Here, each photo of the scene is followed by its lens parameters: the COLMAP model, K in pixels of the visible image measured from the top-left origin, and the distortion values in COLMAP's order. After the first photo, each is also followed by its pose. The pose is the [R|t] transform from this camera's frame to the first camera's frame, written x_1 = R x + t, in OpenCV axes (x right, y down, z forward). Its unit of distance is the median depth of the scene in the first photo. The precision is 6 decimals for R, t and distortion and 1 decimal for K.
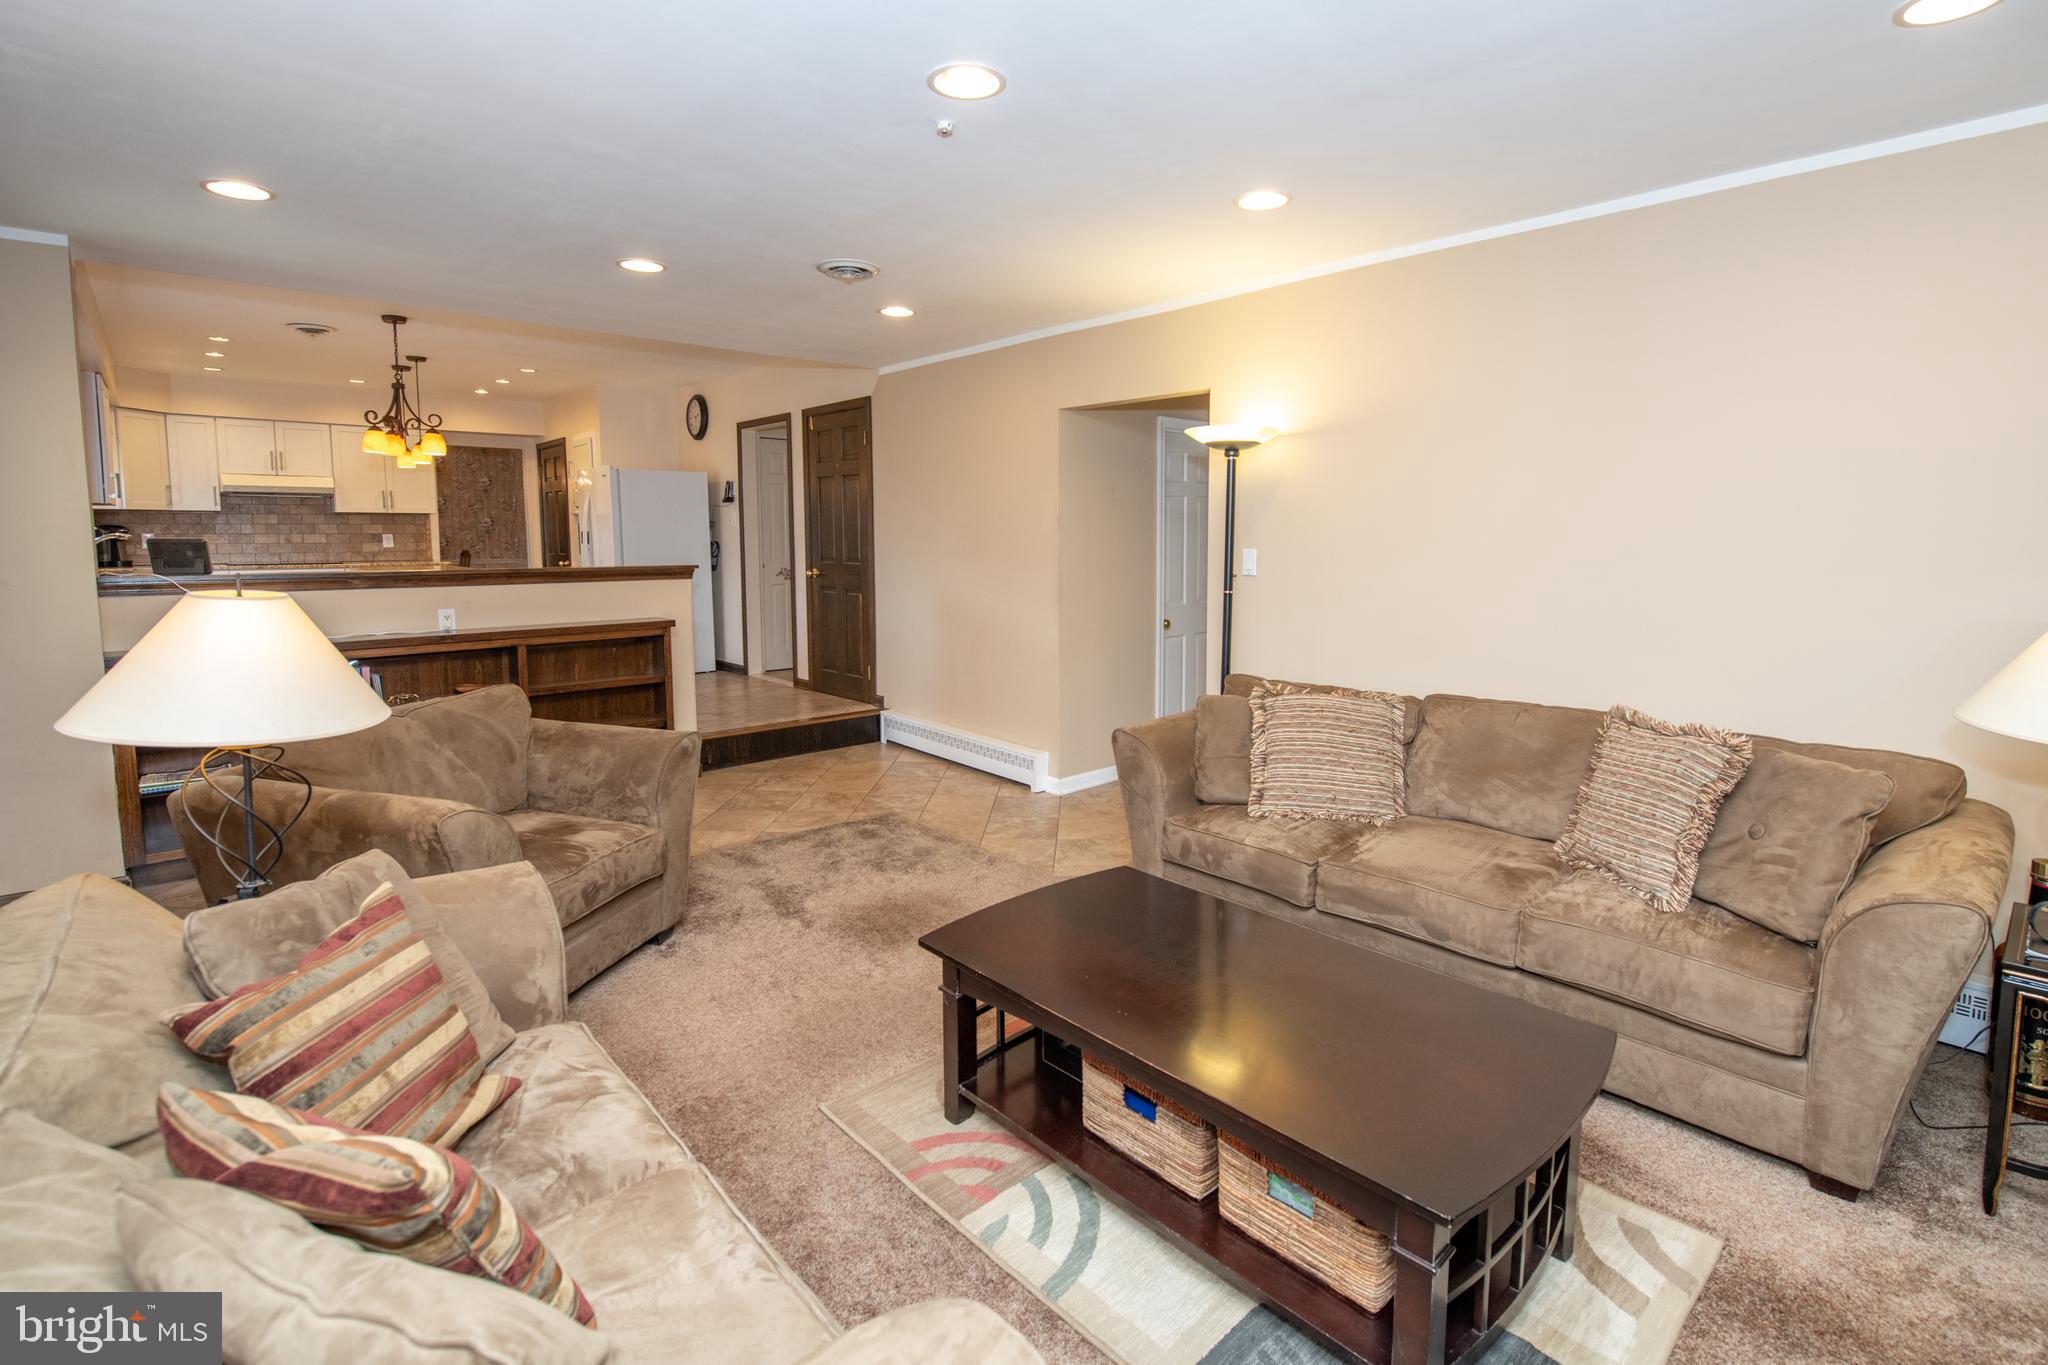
lens RADIAL K [[959.6, 0, 1036.9], [0, 959.6, 615.7], [0, 0, 1]] dist [0.000728, -0.010474]
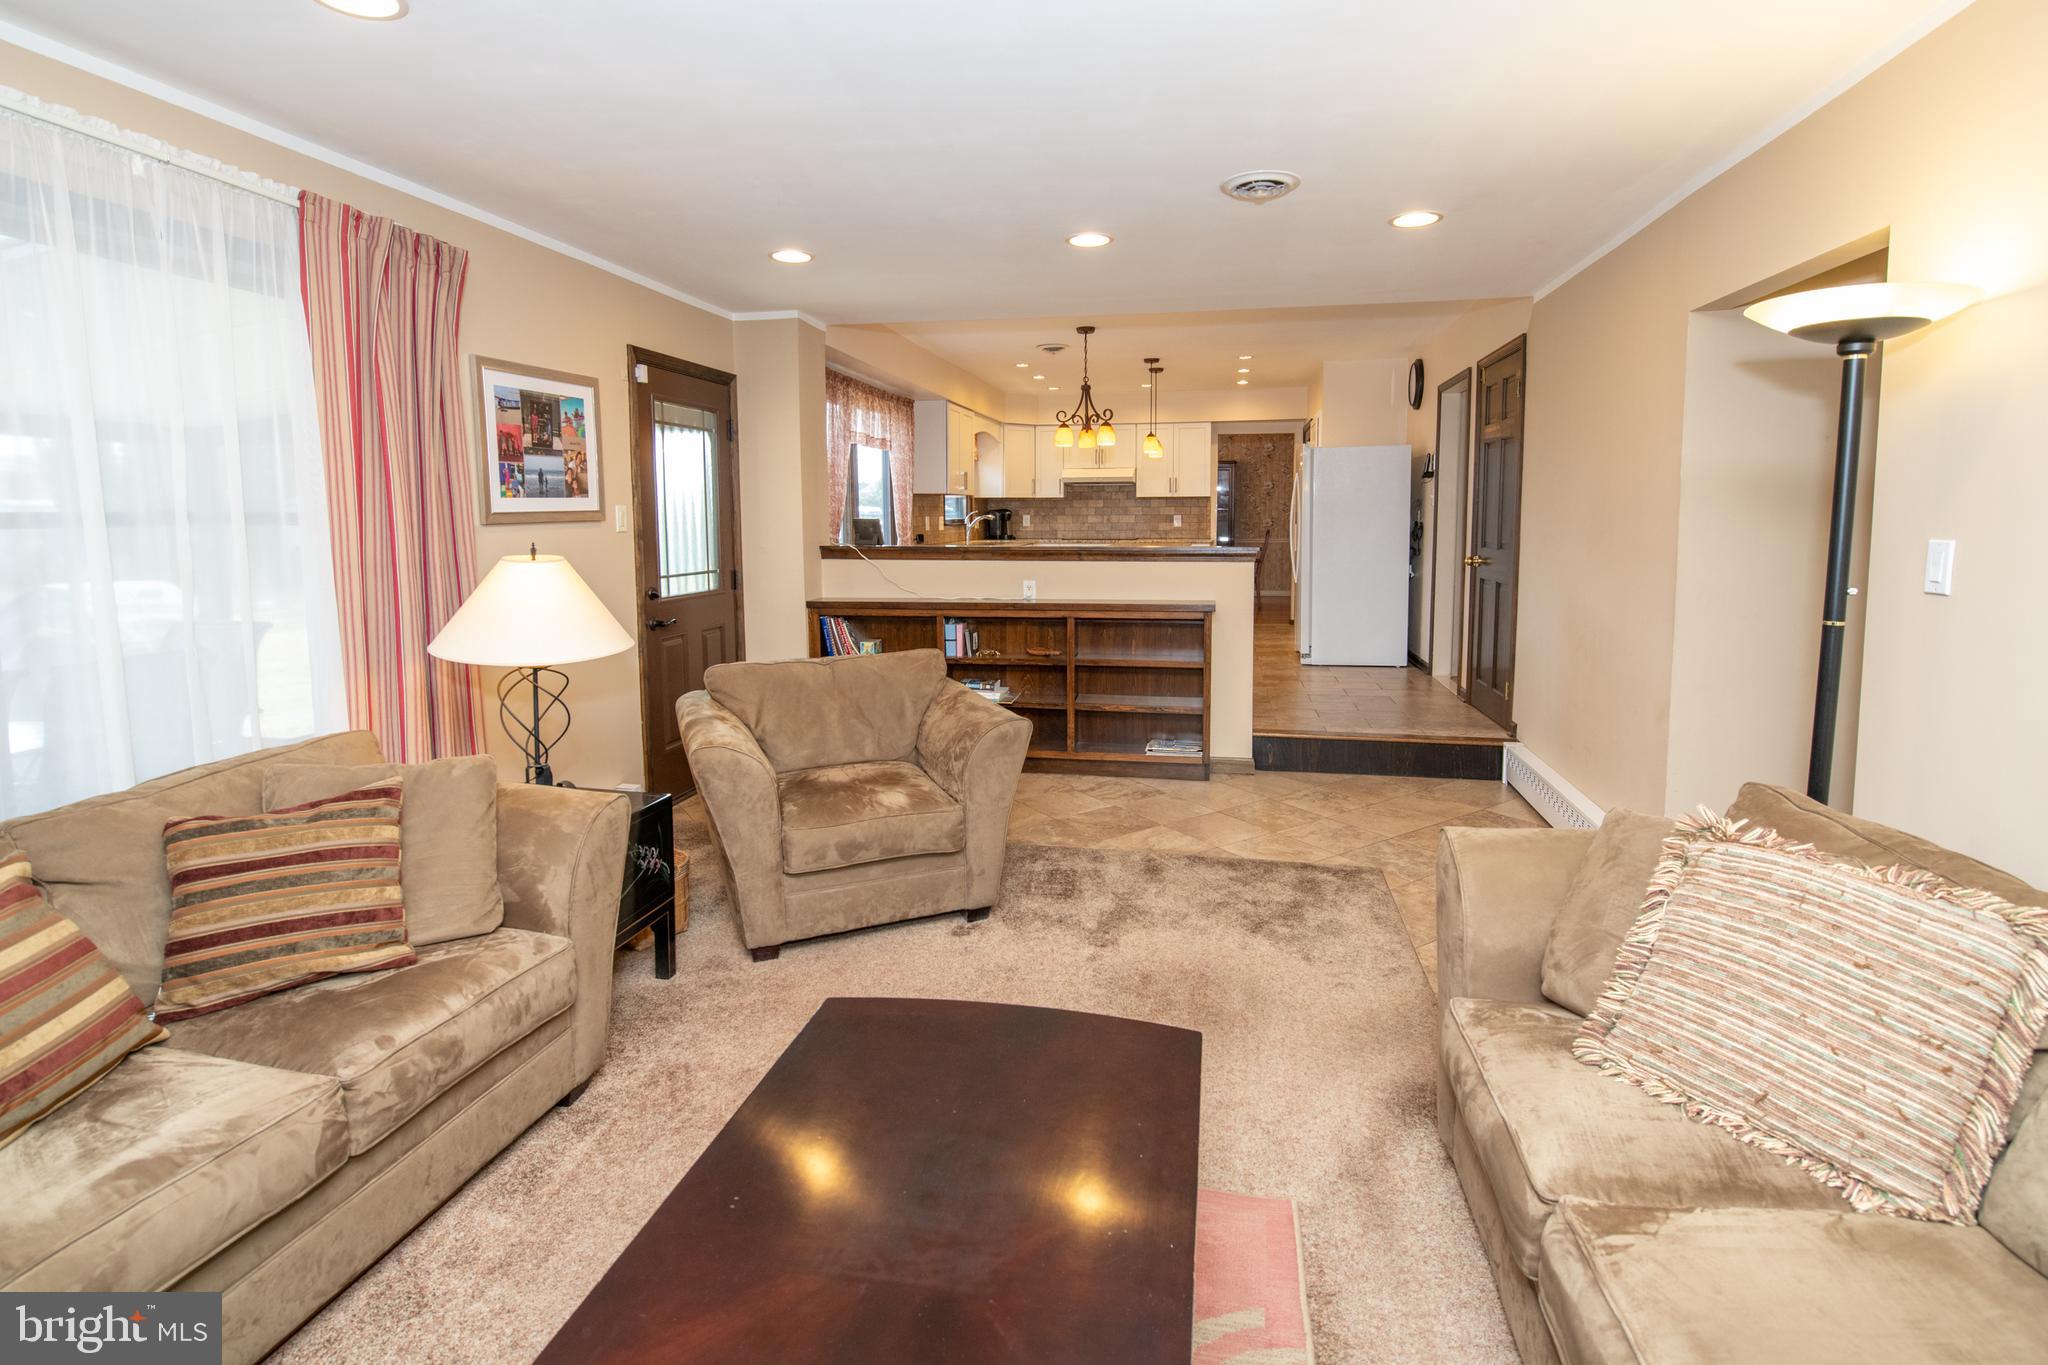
lens RADIAL K [[965.0, 0, 1020.3], [0, 965.0, 607.5], [0, 0, 1]] dist [-0.000486, -0.010579]
pose [[0.590185, 0.072416, -0.804013, 0.216496], [-0.063411, 0.997050, 0.043255, -0.016944], [0.804774, 0.025455, 0.593036, 0.217682]]
